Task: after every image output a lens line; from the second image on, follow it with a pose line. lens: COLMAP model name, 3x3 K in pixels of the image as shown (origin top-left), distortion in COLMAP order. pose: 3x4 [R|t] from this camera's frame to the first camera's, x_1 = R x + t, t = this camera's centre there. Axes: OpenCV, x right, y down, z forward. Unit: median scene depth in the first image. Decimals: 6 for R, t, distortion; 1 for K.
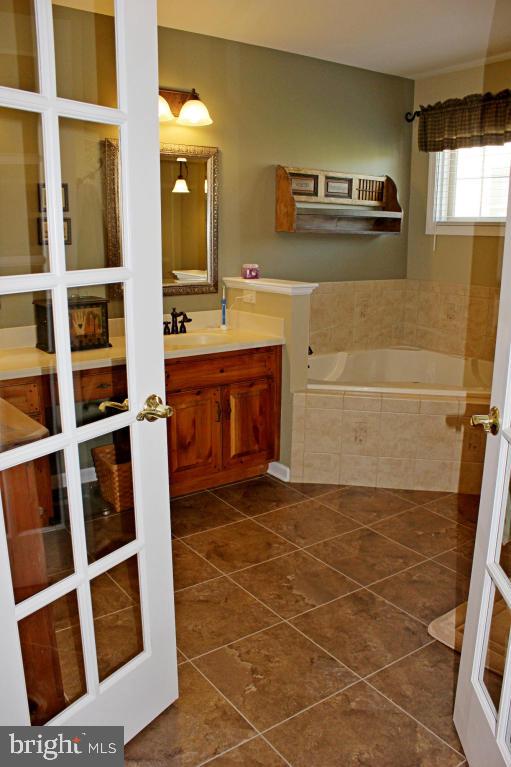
lens RADIAL K [[643.8, 0, 258.4], [0, 643.8, 381.6], [0, 0, 1]] dist [-0.122819, 0.078471]
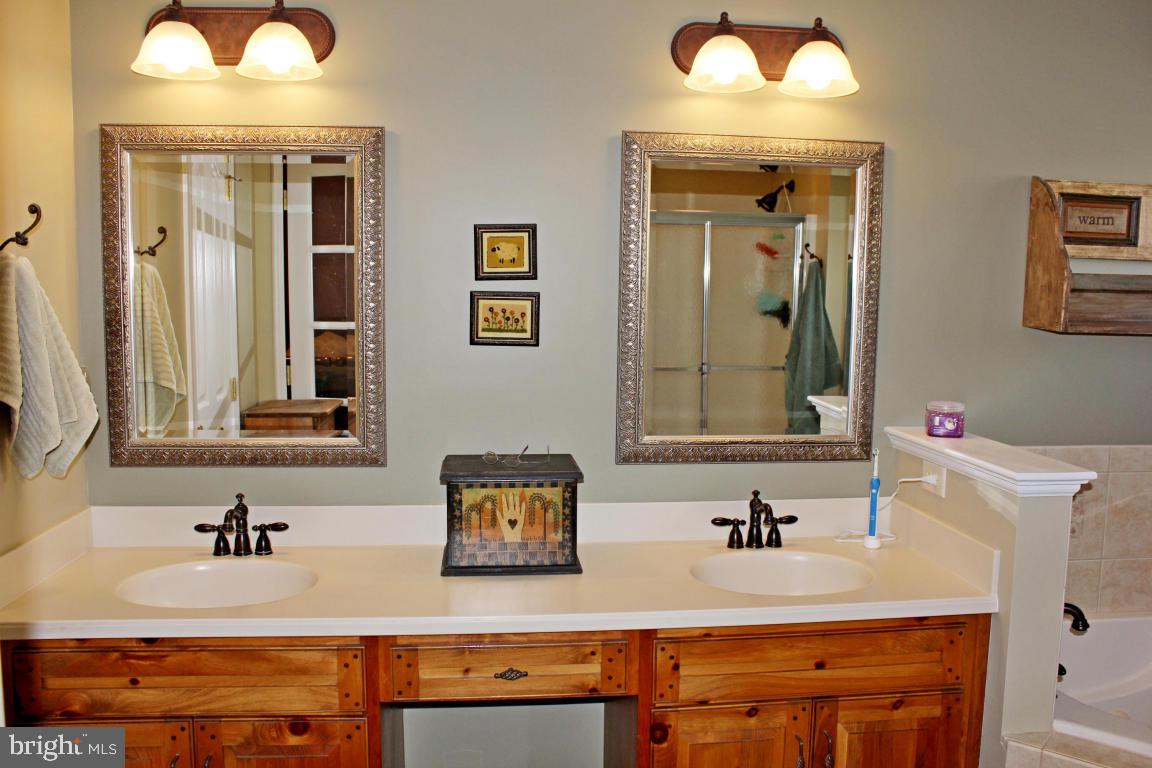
lens RADIAL K [[966.9, 0, 609.6], [0, 966.9, 363.4], [0, 0, 1]] dist [-0.122819, 0.078471]
pose [[0.874525, 0.050317, -0.482363, 0.102577], [-0.119806, 0.986191, -0.114336, -0.112803], [0.469949, 0.157780, 0.868478, 0.342847]]
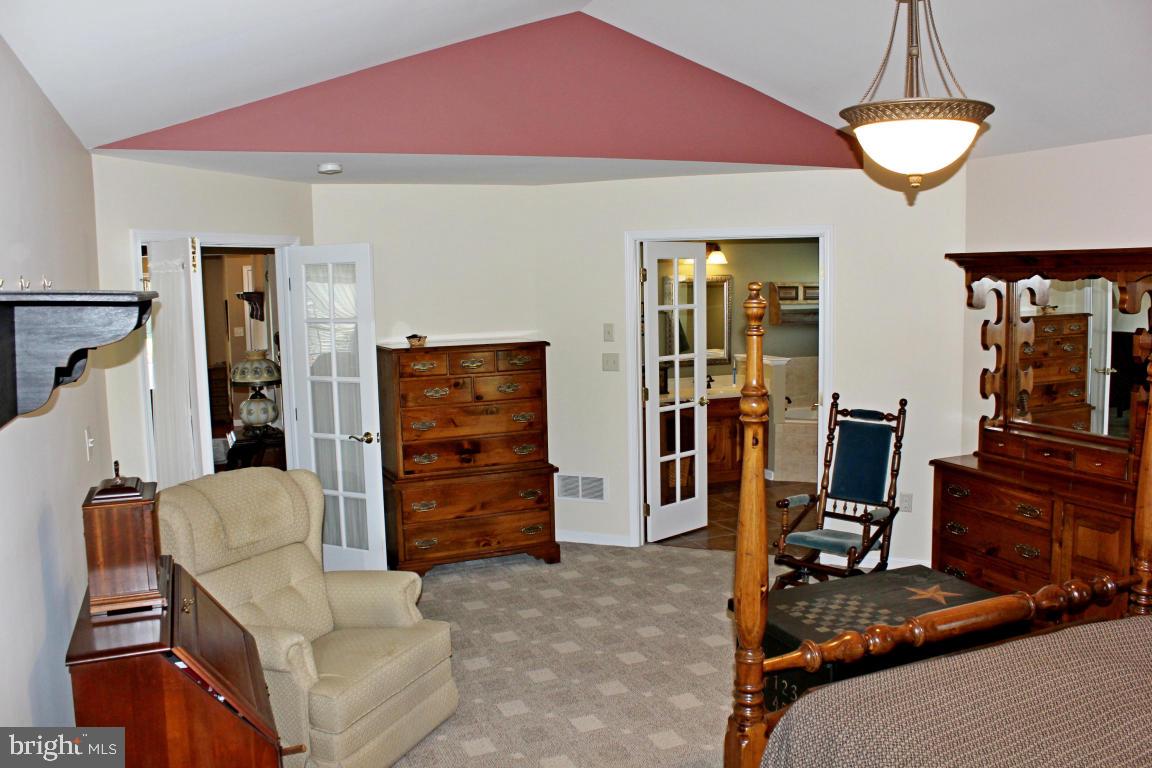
lens RADIAL K [[966.9, 0, 577.5], [0, 966.9, 385.5], [0, 0, 1]] dist [-0.122819, 0.078471]
pose [[0.972554, 0.001237, -0.232672, 0.129061], [-0.030564, 0.992000, -0.122480, 0.228529], [0.230660, 0.126230, 0.964812, -1.446899]]
